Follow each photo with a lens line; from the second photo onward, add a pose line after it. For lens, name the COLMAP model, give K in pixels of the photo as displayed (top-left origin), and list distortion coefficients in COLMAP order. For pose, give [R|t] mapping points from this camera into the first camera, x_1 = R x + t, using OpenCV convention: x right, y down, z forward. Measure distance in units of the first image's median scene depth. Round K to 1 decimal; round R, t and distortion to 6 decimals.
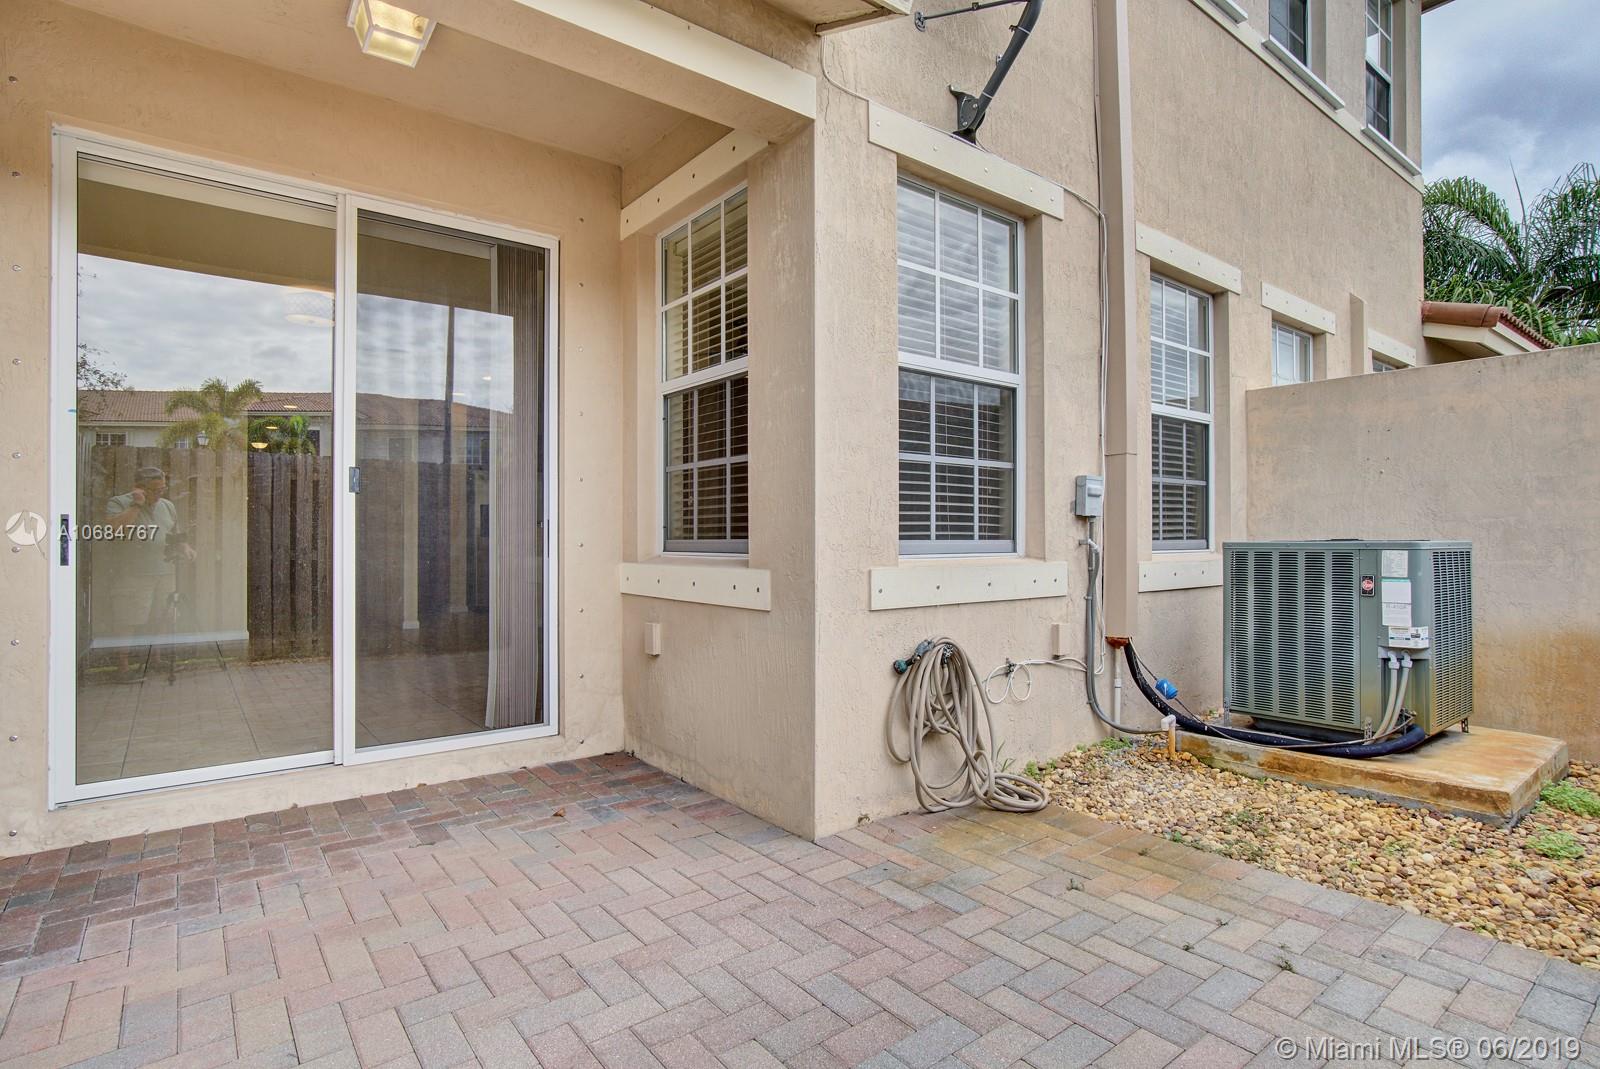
lens RADIAL K [[811.4, 0, 792.5], [0, 811.4, 531.2], [0, 0, 1]] dist [-0.036748, 0.015264]
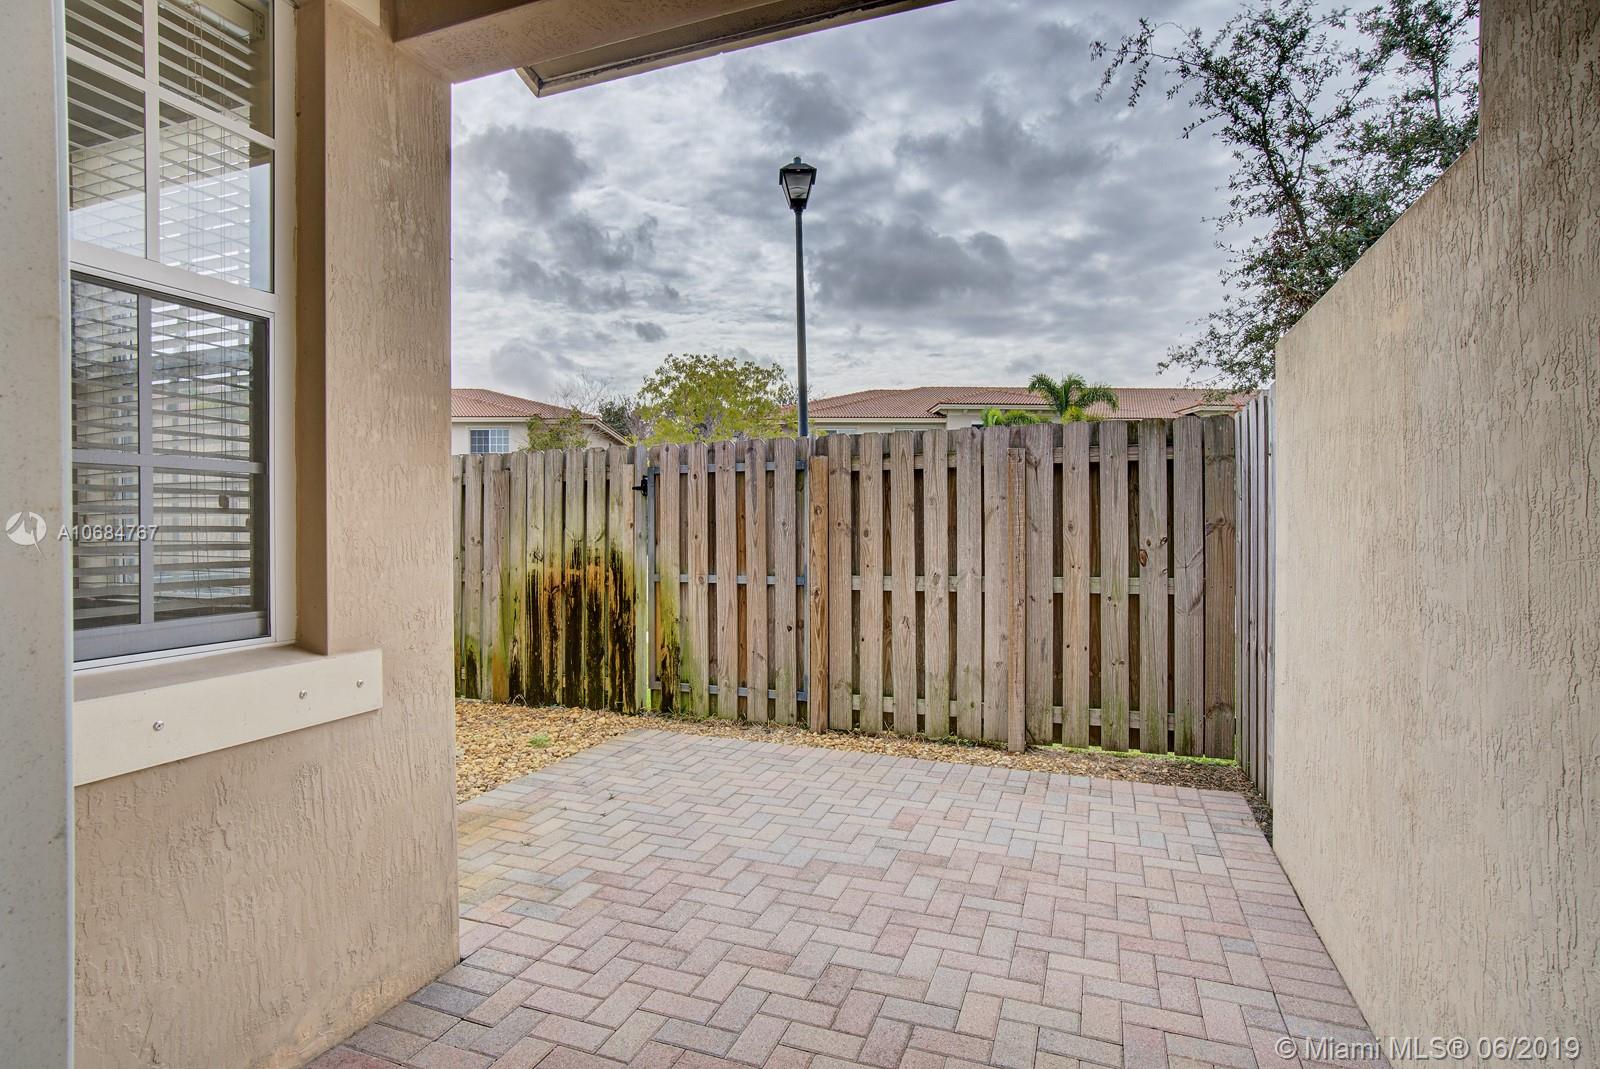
lens RADIAL K [[811.4, 0, 784.6], [0, 811.4, 530.1], [0, 0, 1]] dist [-0.036748, 0.015264]
pose [[-0.512553, -0.000533, 0.858656, -1.107380], [0.000353, 1.000000, 0.000831, -0.074601], [-0.858656, 0.000729, -0.512552, 1.476631]]
